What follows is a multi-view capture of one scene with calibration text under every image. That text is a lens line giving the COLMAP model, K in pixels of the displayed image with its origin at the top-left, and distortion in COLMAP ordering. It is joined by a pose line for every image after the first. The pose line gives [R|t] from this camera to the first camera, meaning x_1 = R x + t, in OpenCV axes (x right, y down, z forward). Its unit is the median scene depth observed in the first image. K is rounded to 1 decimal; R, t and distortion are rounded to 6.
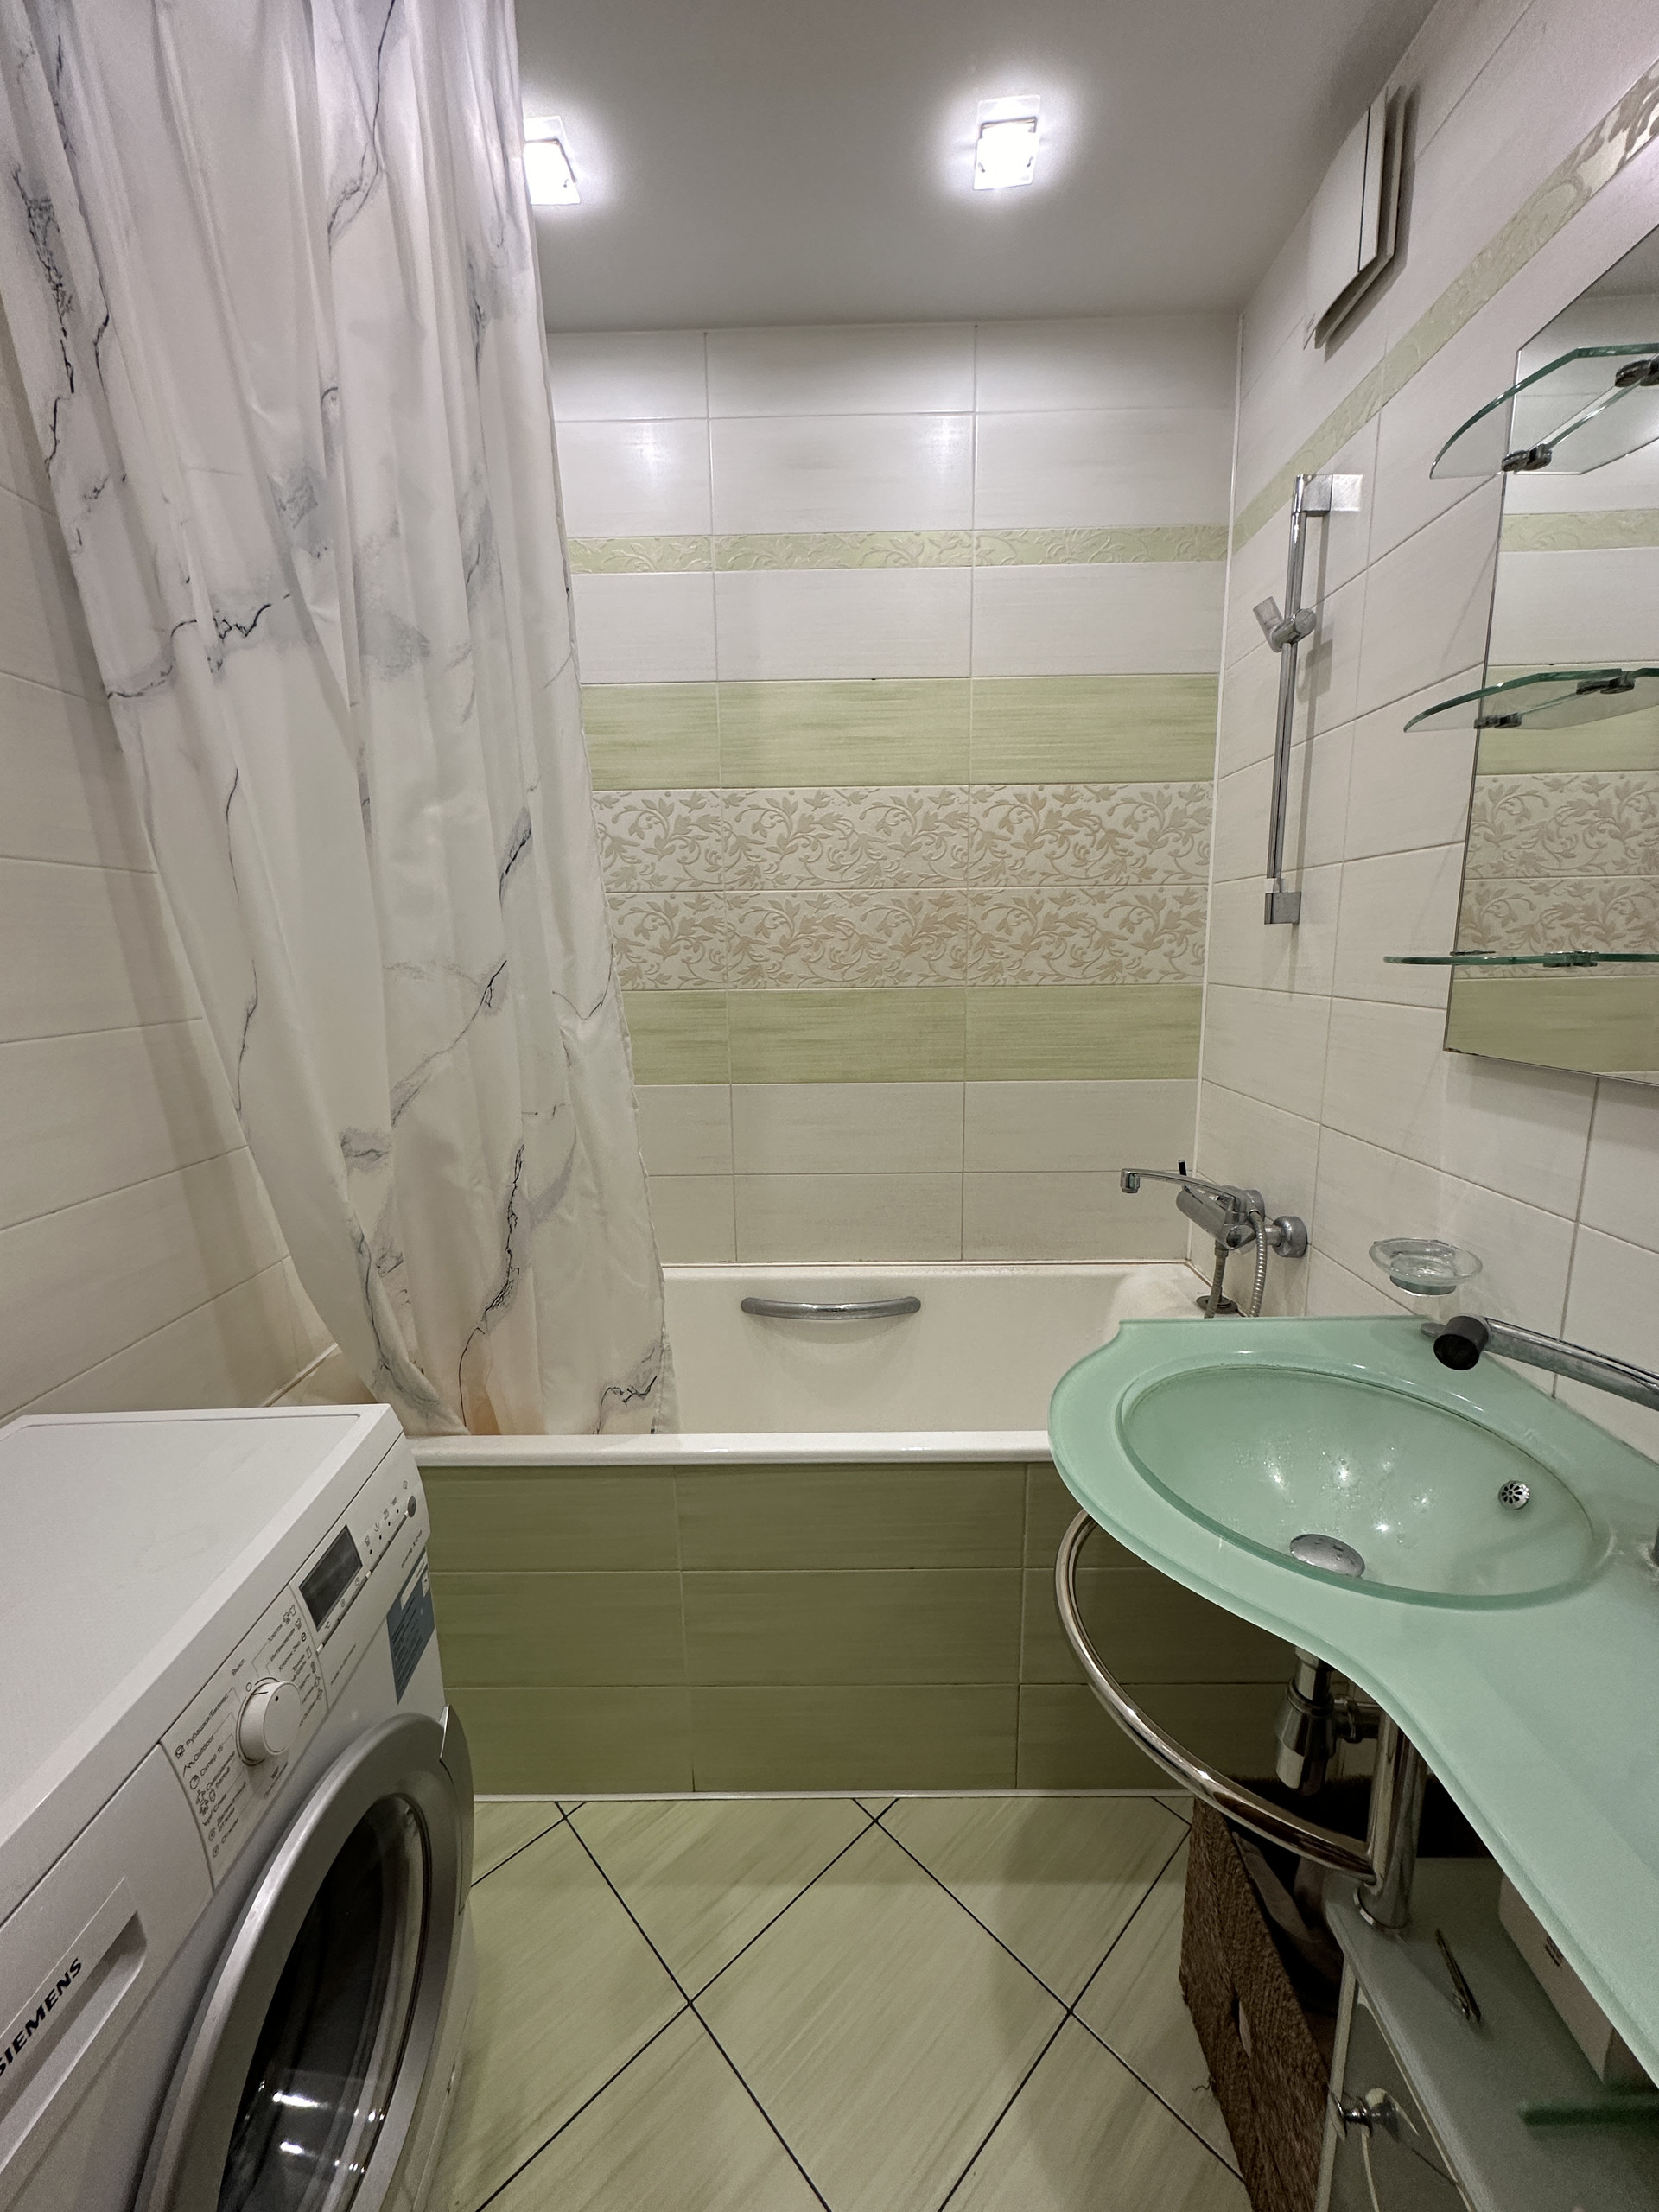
lens RADIAL K [[877.6, 0, 833.3], [0, 877.6, 1106.6], [0, 0, 1]] dist [-0.006424, 0.000781]
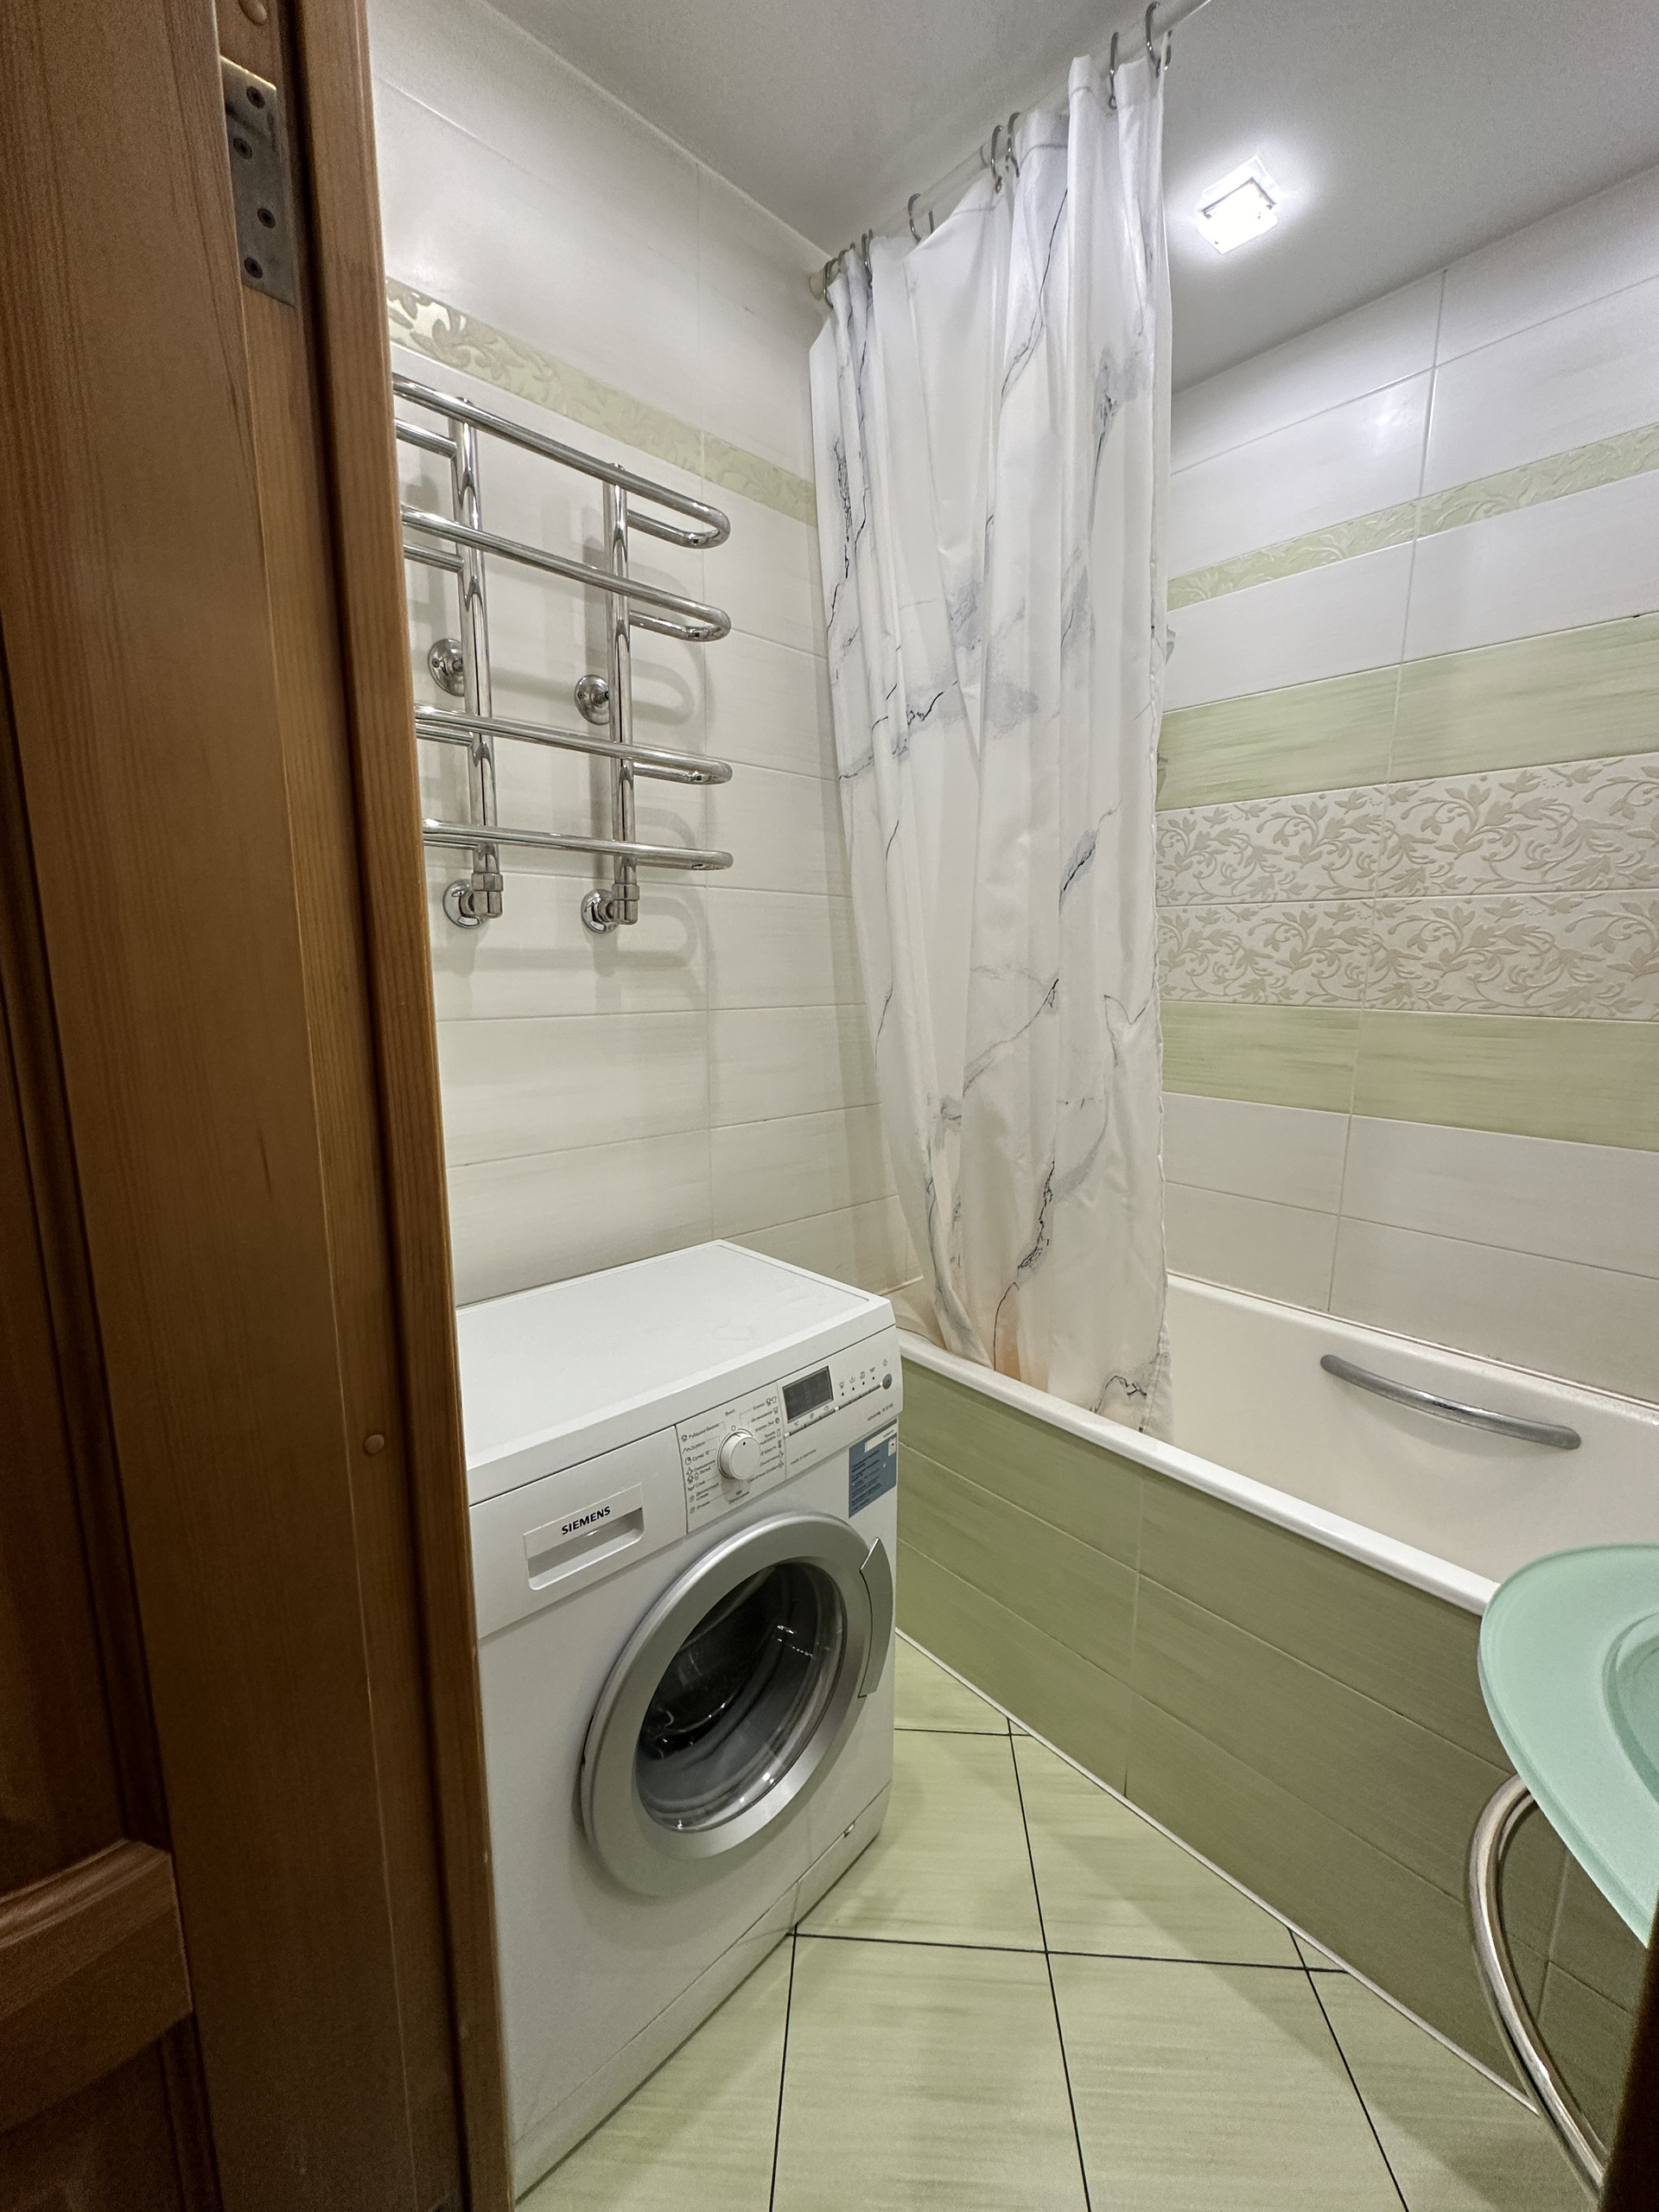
lens RADIAL K [[877.6, 0, 824.2], [0, 877.6, 1104.0], [0, 0, 1]] dist [-0.006424, 0.000781]
pose [[0.685000, 0.141754, -0.714620, 0.232990], [-0.150177, 0.987296, 0.051891, -0.002720], [0.712897, 0.071774, 0.697586, -0.003949]]
